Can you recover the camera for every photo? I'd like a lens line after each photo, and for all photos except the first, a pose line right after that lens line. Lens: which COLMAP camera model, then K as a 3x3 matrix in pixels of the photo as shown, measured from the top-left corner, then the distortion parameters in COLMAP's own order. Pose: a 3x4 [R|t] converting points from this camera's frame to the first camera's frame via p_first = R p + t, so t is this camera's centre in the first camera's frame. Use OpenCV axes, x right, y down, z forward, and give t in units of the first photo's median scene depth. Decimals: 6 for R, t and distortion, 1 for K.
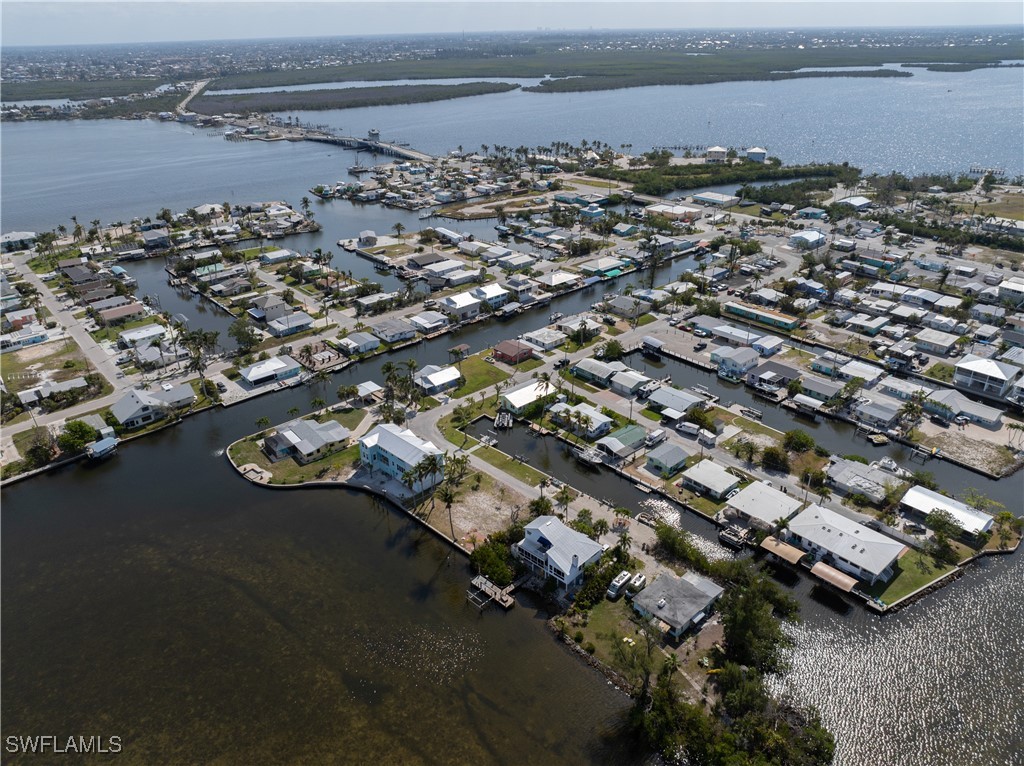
lens RADIAL K [[719.6, 0, 512.0], [0, 719.6, 383.0], [0, 0, 1]] dist [-0.038940, 0.004324]
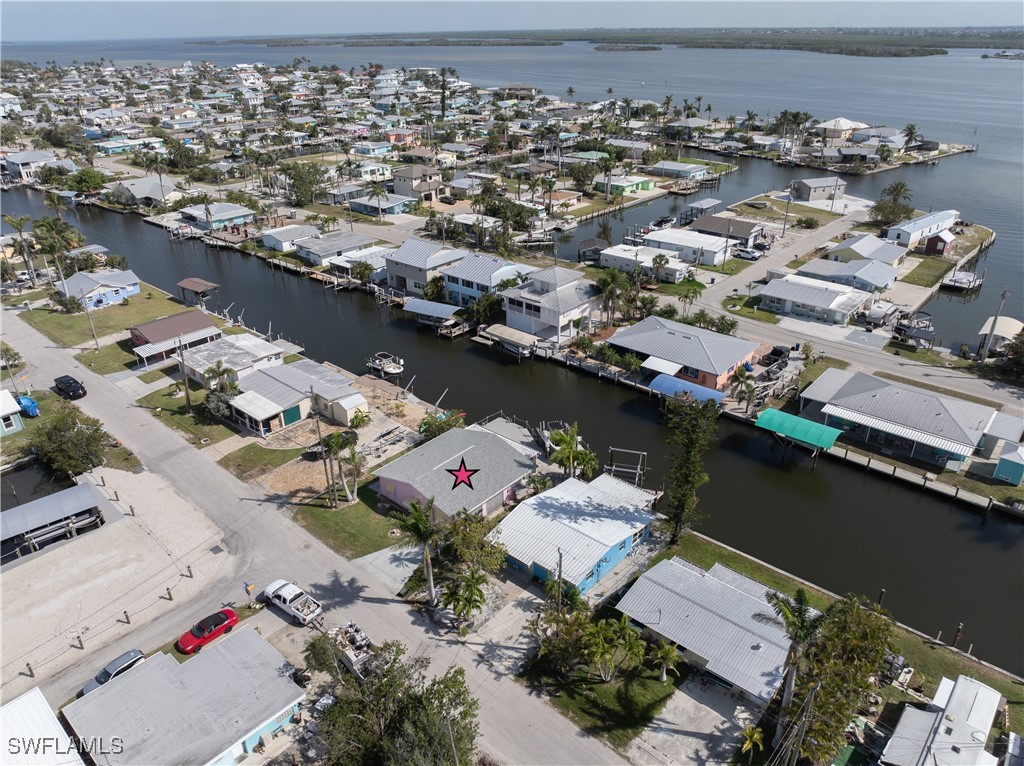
lens RADIAL K [[720.6, 0, 512.0], [0, 720.6, 383.0], [0, 0, 1]] dist [-0.030802, -0.006503]
pose [[0.128366, 0.457310, -0.879994, 0.404419], [-0.430852, 0.824937, 0.365849, -0.254291], [0.893246, 0.332185, 0.302926, 0.983327]]
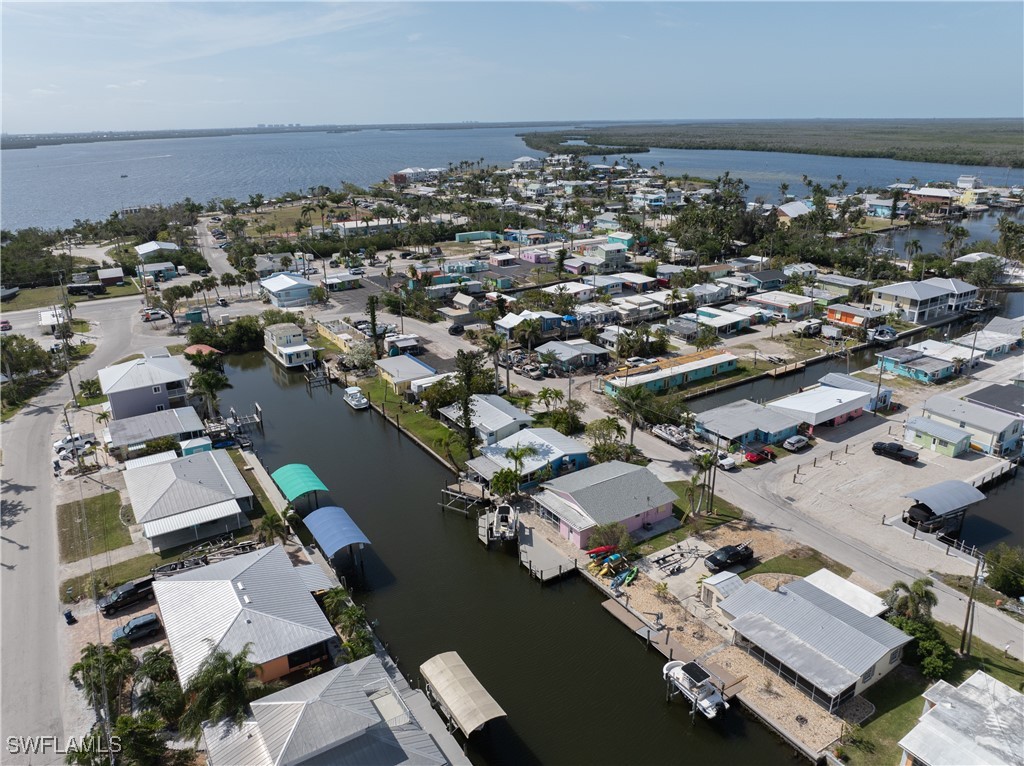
lens RADIAL K [[719.6, 0, 512.0], [0, 719.6, 383.0], [0, 0, 1]] dist [-0.038940, 0.004324]
pose [[0.153641, -0.327362, 0.932324, -0.120935], [0.451730, 0.862429, 0.228377, -0.253868], [-0.878825, 0.386071, 0.280384, 0.985371]]
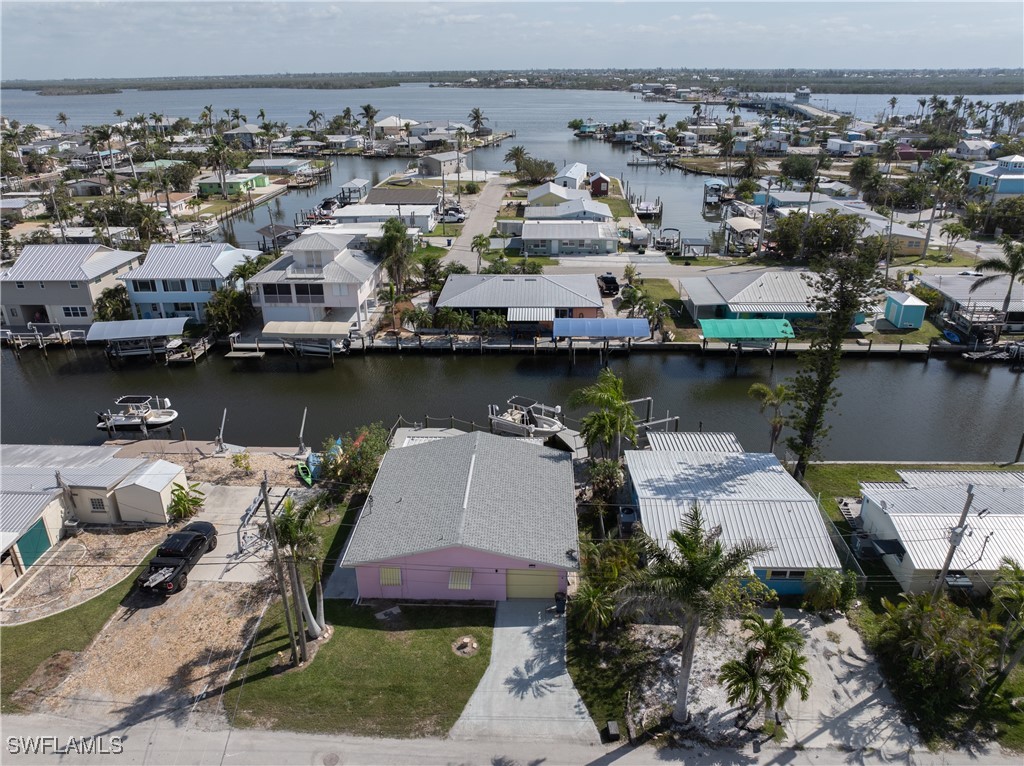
lens RADIAL K [[720.6, 0, 512.0], [0, 720.6, 383.0], [0, 0, 1]] dist [-0.030802, -0.006503]
pose [[0.722939, 0.287214, -0.628384, 0.273008], [-0.308724, 0.947940, 0.078095, -0.156920], [0.618101, 0.137539, 0.773973, 0.938302]]
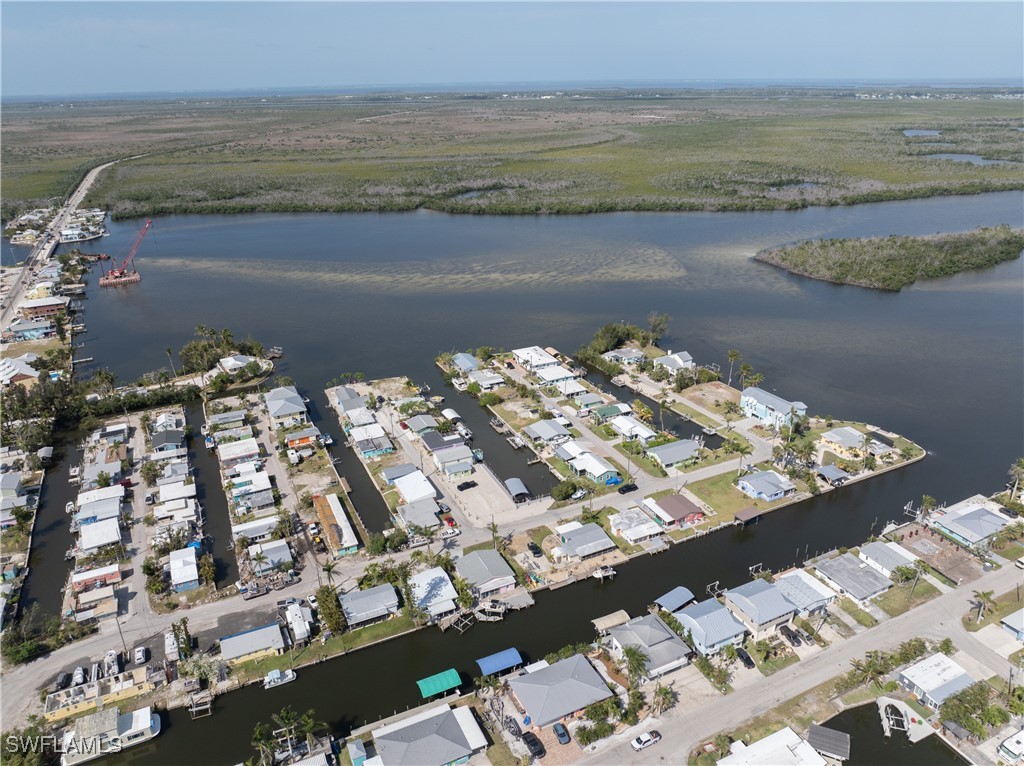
lens RADIAL K [[720.6, 0, 512.0], [0, 720.6, 383.0], [0, 0, 1]] dist [-0.030802, -0.006503]
pose [[-0.960961, -0.077226, 0.265687, -0.020174], [0.152123, 0.654625, 0.740489, -0.738401], [-0.231111, 0.751999, -0.617322, 1.343011]]
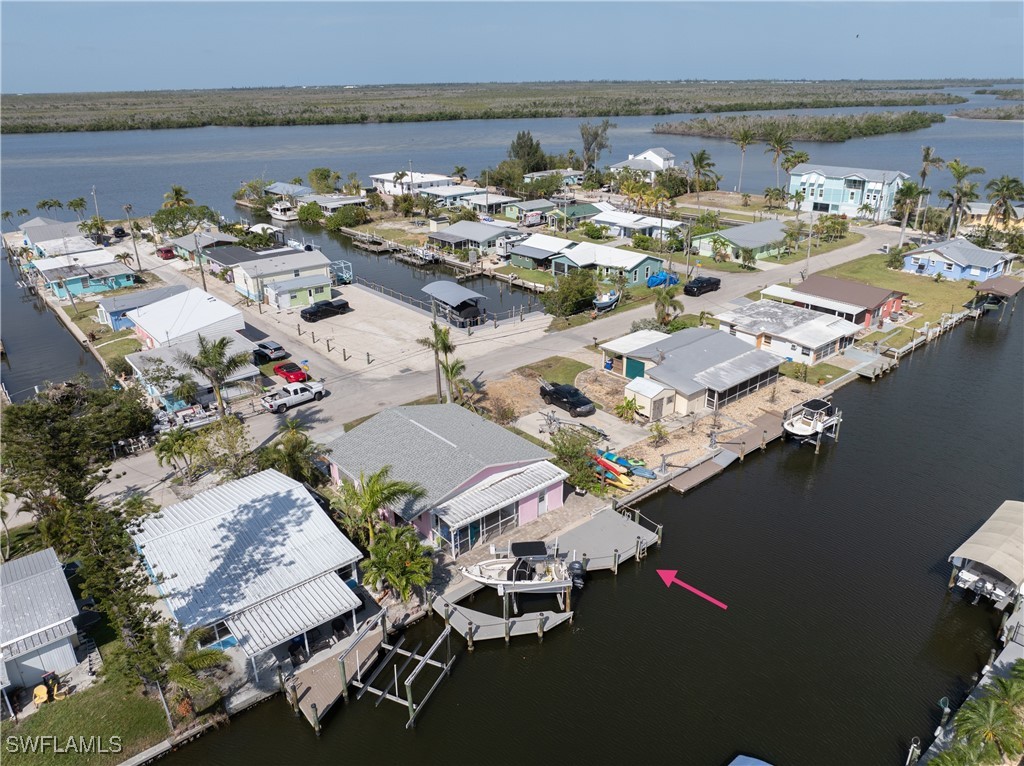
lens RADIAL K [[720.6, 0, 512.0], [0, 720.6, 383.0], [0, 0, 1]] dist [-0.030802, -0.006503]
pose [[-0.999280, 0.020039, 0.032217, 0.148011], [0.037495, 0.651339, 0.757860, -0.273324], [-0.005798, 0.758523, -0.651621, 1.168312]]
